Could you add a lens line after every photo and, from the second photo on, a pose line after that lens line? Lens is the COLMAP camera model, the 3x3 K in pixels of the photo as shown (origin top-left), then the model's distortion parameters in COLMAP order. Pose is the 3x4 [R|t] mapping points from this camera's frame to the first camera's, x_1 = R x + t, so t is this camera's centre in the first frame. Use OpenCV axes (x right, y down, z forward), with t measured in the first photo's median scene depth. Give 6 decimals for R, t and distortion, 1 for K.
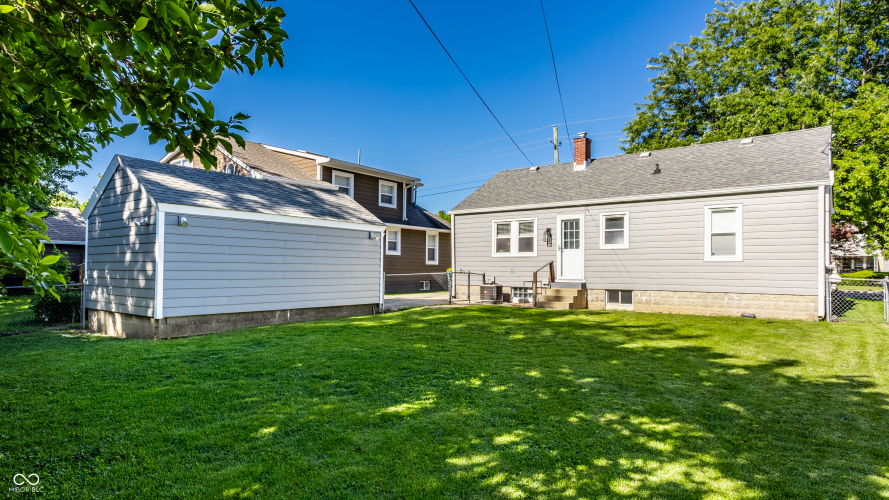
lens RADIAL K [[463.6, 0, 444.5], [0, 463.6, 248.0], [0, 0, 1]] dist [0.000950, -0.000008]
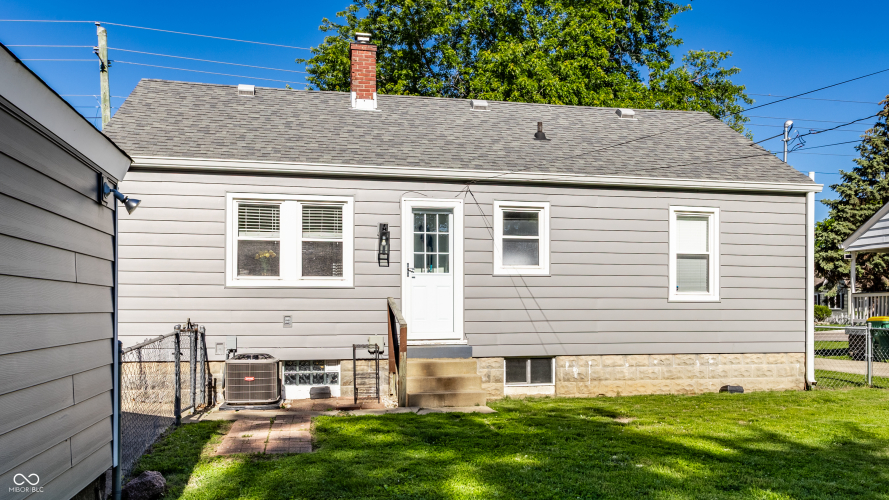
lens RADIAL K [[696.5, 0, 444.3], [0, 696.5, 259.7], [0, 0, 1]] dist [-0.000987, 0.002430]
pose [[0.669709, 0.033241, 0.741879, -0.239480], [-0.033243, 0.999338, -0.014767, -0.000566], [-0.741879, -0.014773, 0.670371, 0.536588]]
